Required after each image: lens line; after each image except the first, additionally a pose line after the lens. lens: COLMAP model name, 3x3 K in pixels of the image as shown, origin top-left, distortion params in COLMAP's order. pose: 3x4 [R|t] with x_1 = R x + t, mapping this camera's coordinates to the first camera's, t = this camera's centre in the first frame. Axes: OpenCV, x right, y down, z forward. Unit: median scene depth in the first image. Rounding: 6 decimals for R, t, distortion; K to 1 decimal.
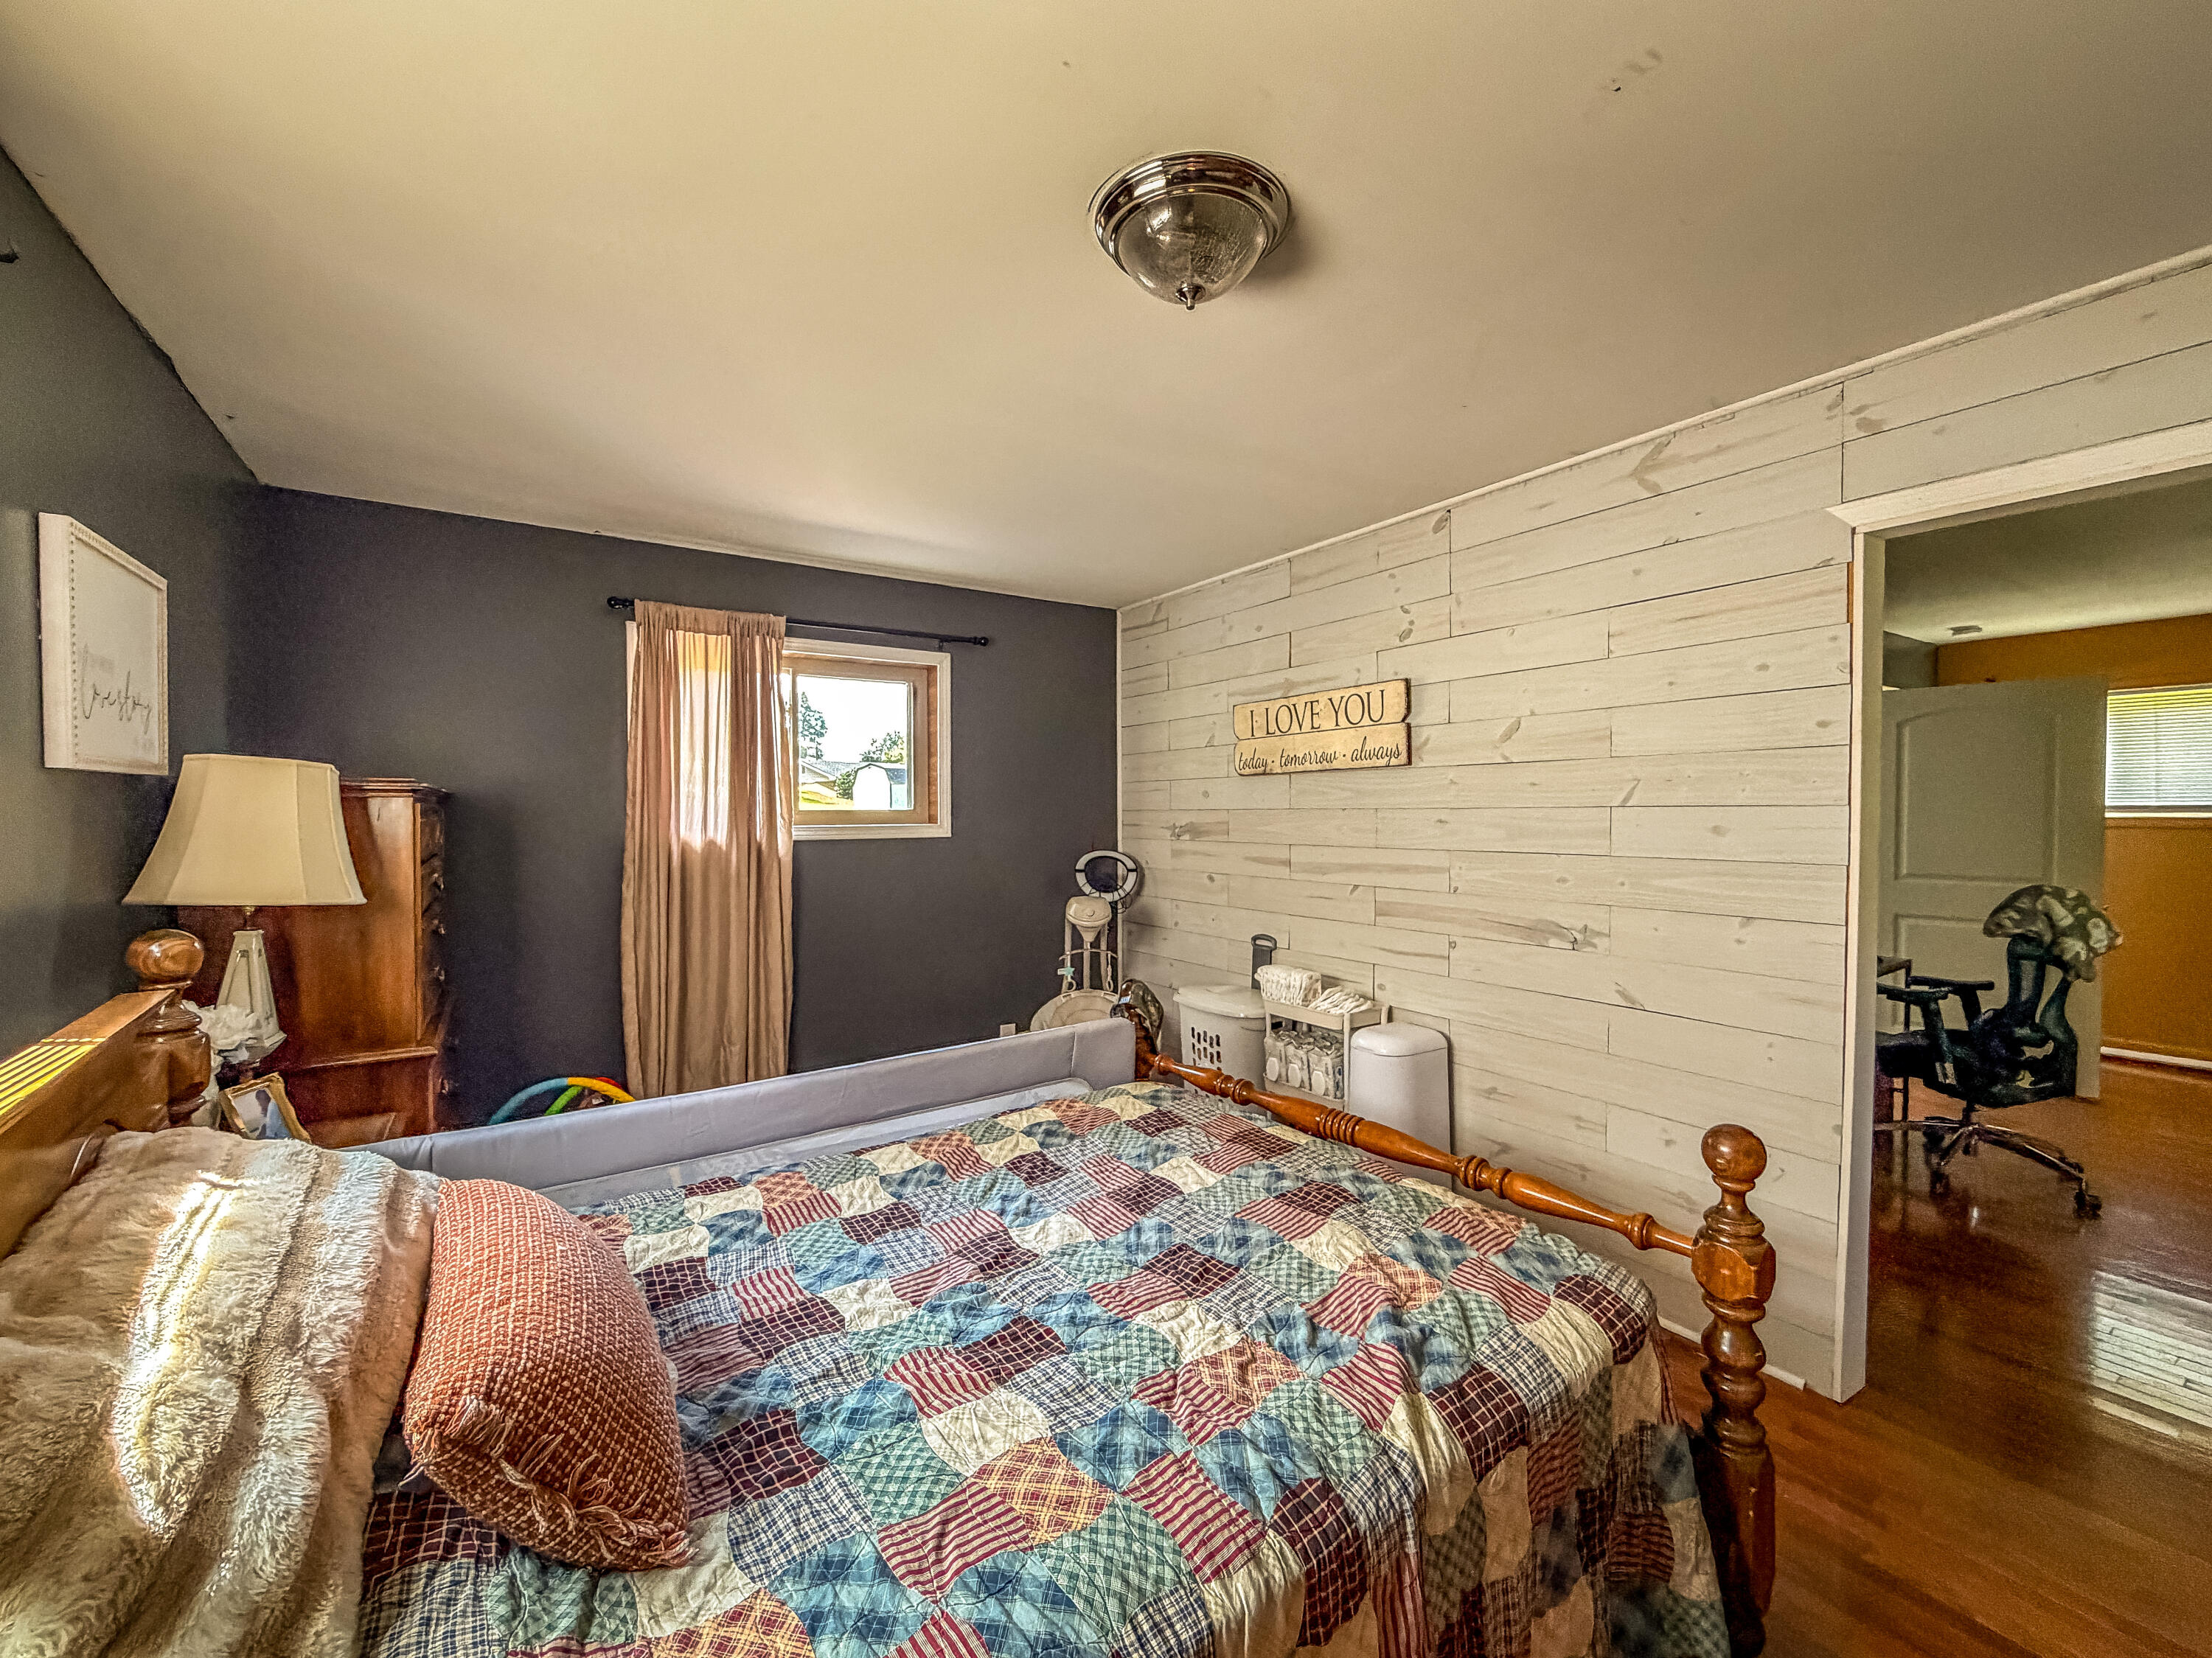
lens RADIAL K [[894.7, 0, 1092.5], [0, 894.7, 819.6], [0, 0, 1]] dist [-0.000123, 0.000052]
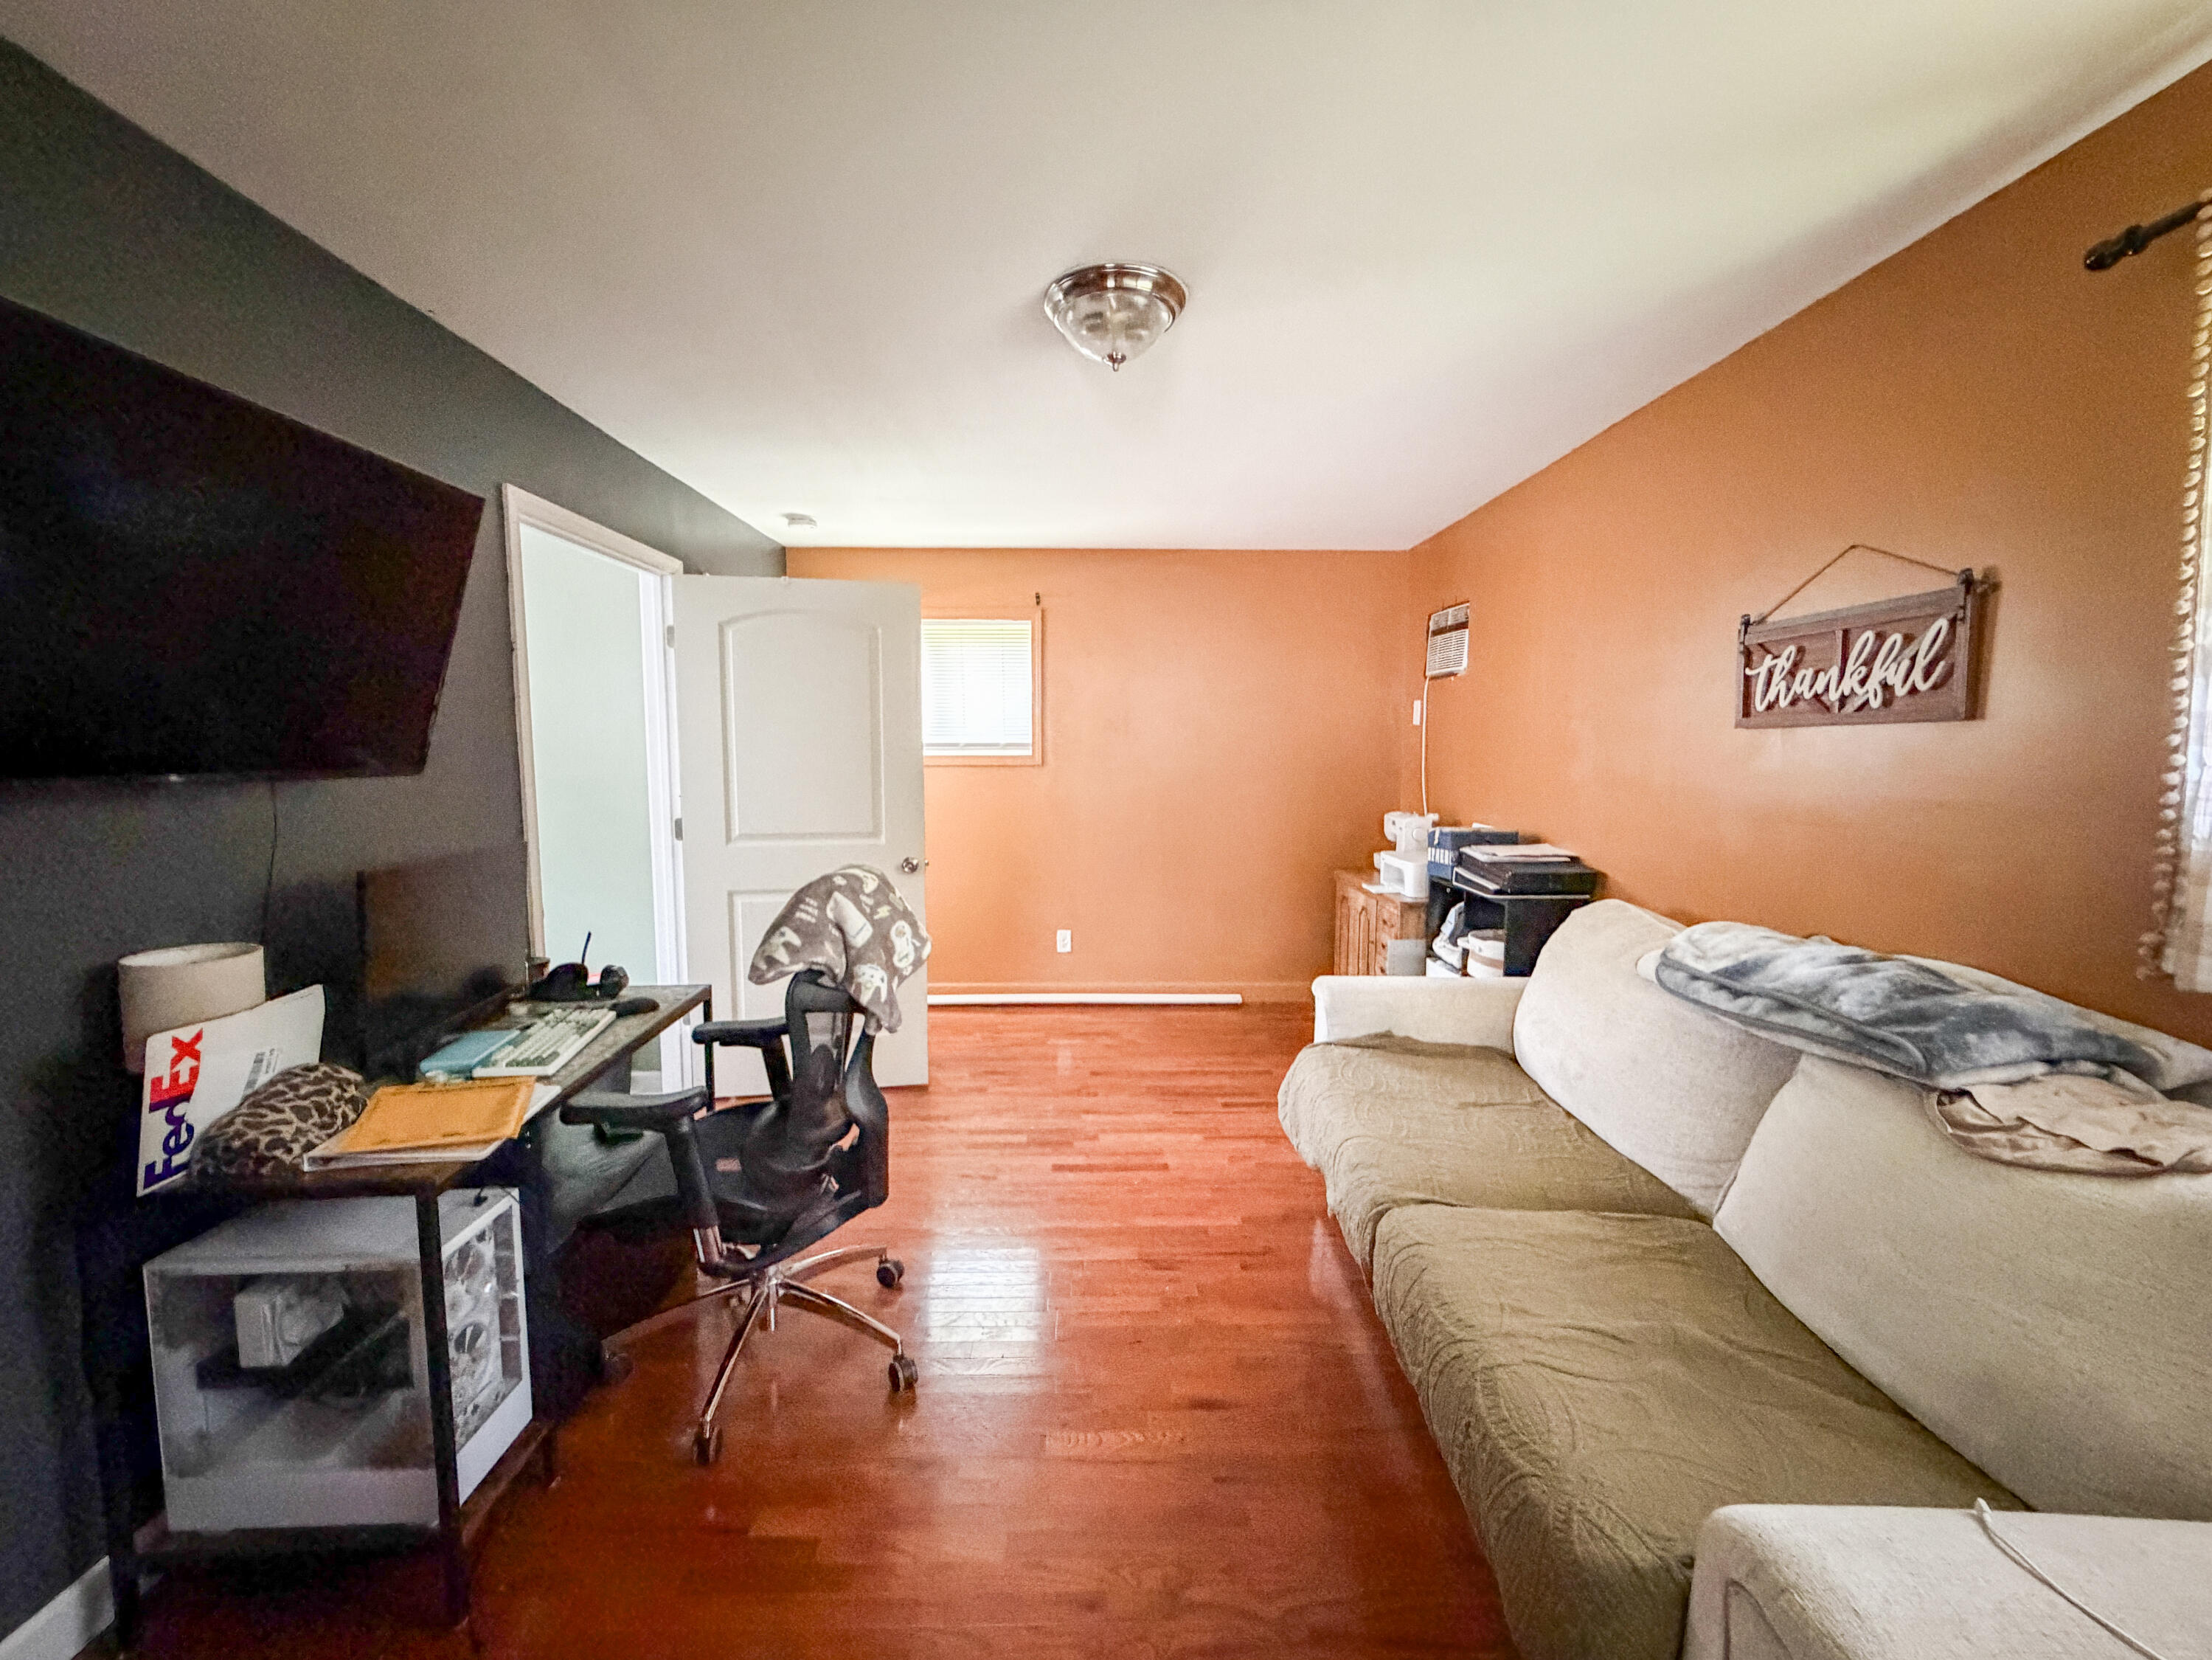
lens RADIAL K [[894.9, 0, 1099.2], [0, 894.9, 833.6], [0, 0, 1]] dist [-0.000123, 0.000052]
pose [[0.517817, -0.080240, 0.851720, 0.669519], [0.010792, 0.996125, 0.087283, -0.001035], [-0.855423, -0.036005, 0.516676, 0.563779]]
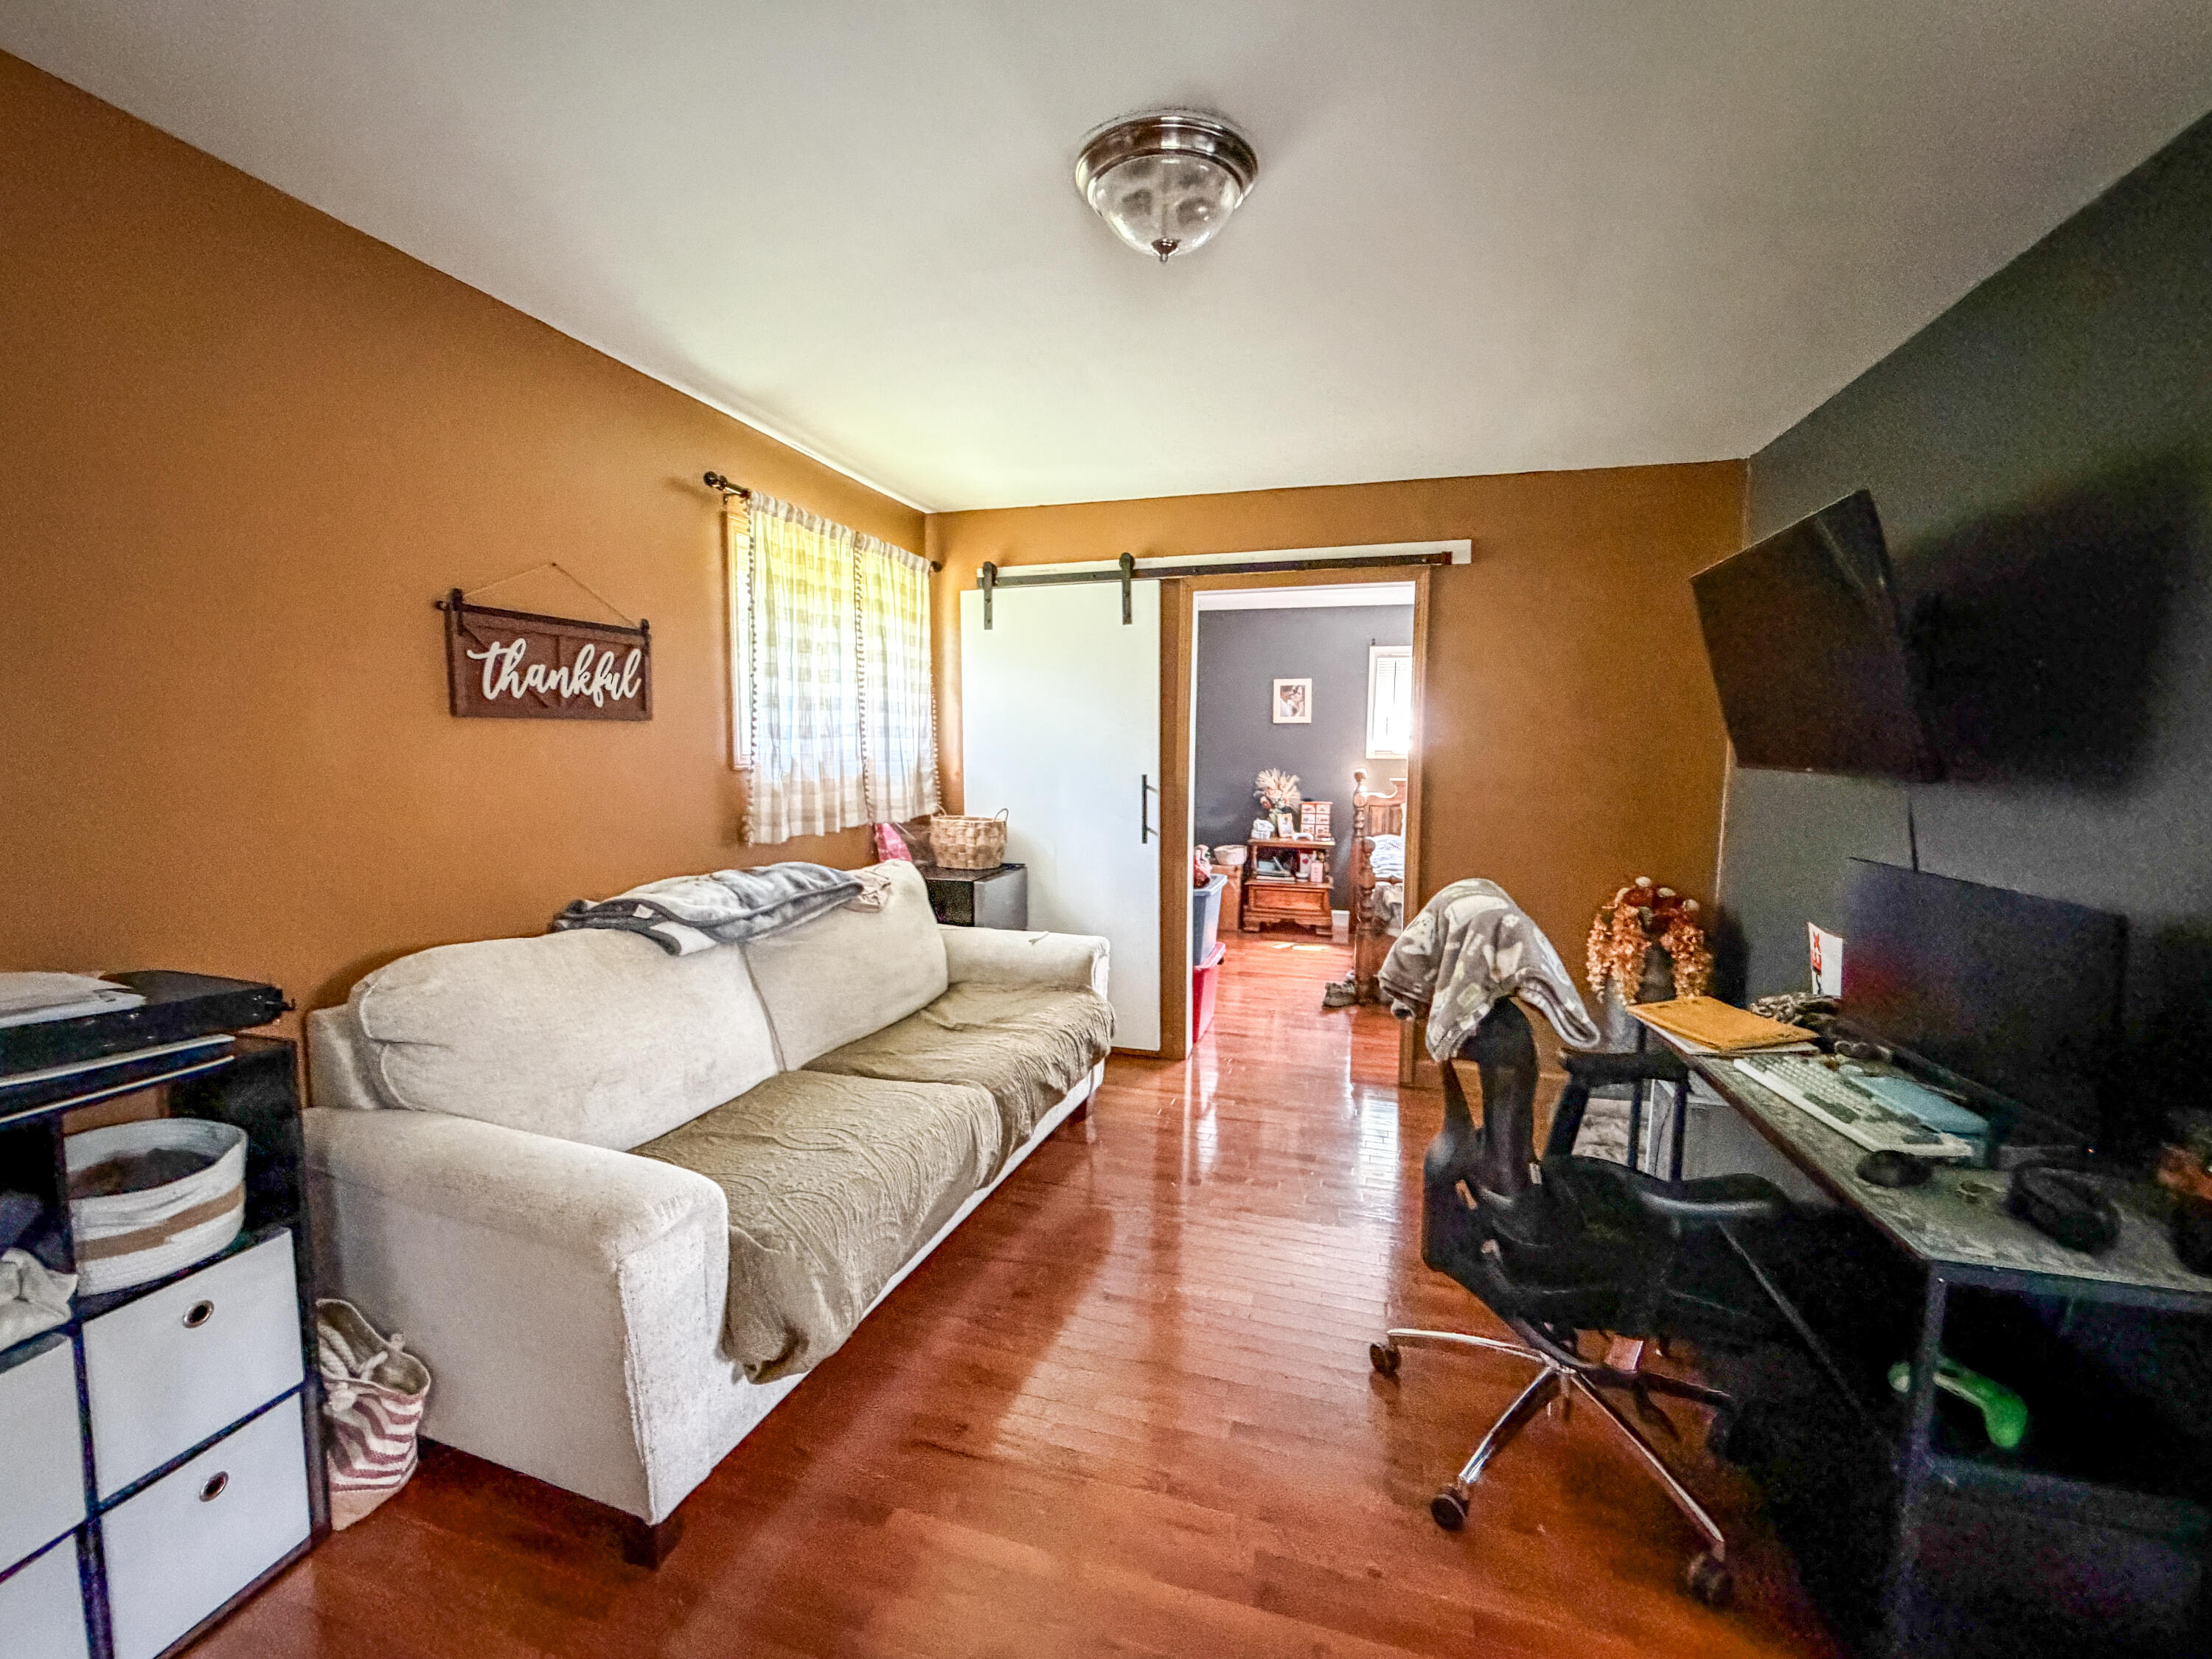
lens RADIAL K [[894.8, 0, 1104.9], [0, 894.8, 826.5], [0, 0, 1]] dist [-0.000123, 0.000052]
pose [[-0.755872, 0.057697, -0.652172, 1.519489], [-0.018226, 0.993869, 0.109050, -0.014946], [0.654466, 0.094315, -0.750186, 1.204697]]
